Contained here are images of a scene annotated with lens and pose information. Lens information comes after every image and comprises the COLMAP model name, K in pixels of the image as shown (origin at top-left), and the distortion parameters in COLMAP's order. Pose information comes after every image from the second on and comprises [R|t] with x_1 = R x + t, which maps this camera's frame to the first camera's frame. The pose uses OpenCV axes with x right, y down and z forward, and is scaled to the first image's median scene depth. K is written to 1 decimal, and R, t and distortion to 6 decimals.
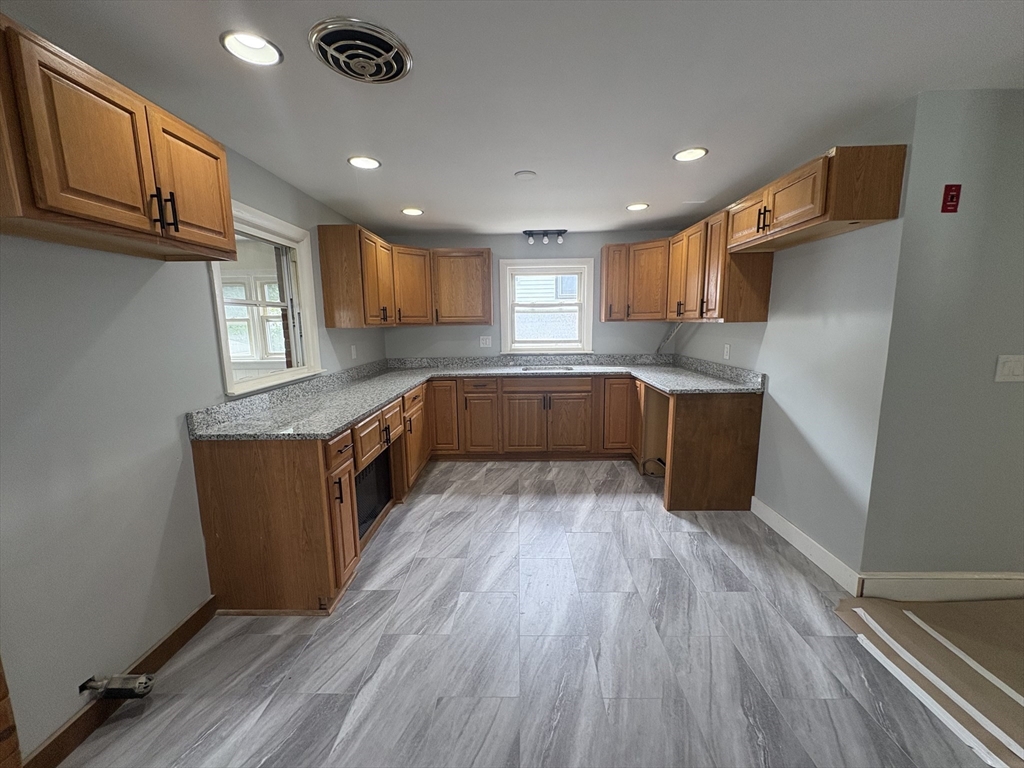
lens RADIAL K [[408.0, 0, 512.6], [0, 408.0, 385.0], [0, 0, 1]] dist [-0.001489, 0.000328]
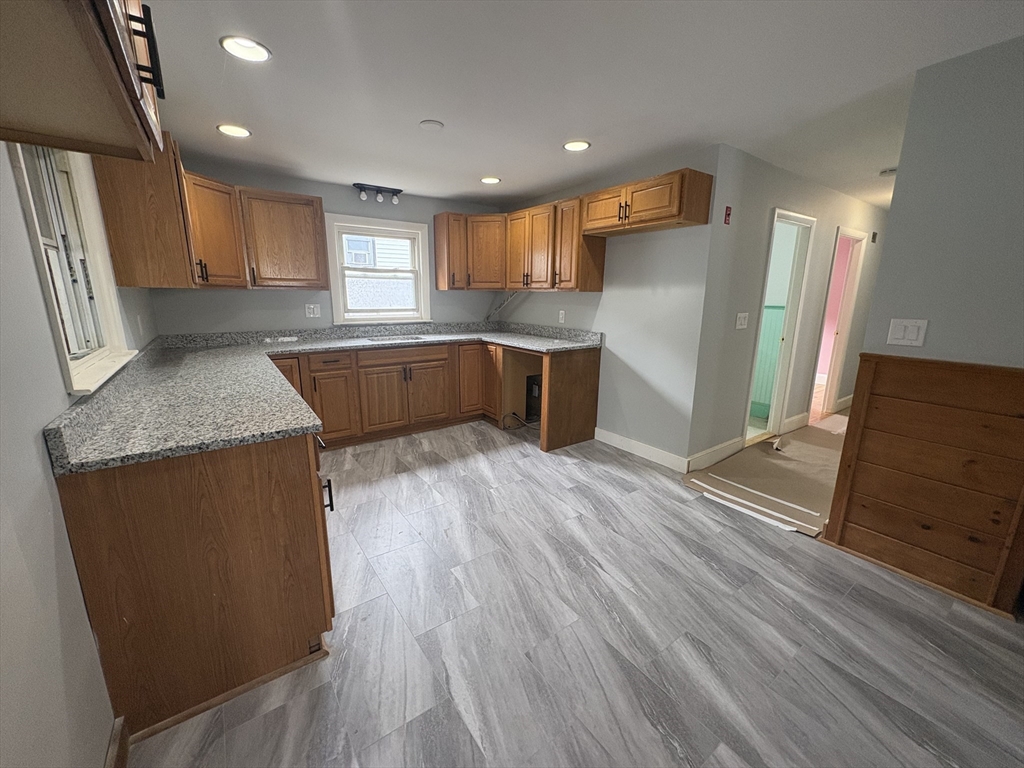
lens RADIAL K [[408.0, 0, 511.1], [0, 408.0, 385.7], [0, 0, 1]] dist [-0.001489, 0.000328]
pose [[0.801333, -0.111286, 0.587776, -0.465960], [0.072885, 0.993387, 0.088716, 0.005269], [-0.593761, -0.028251, 0.804145, 0.139829]]
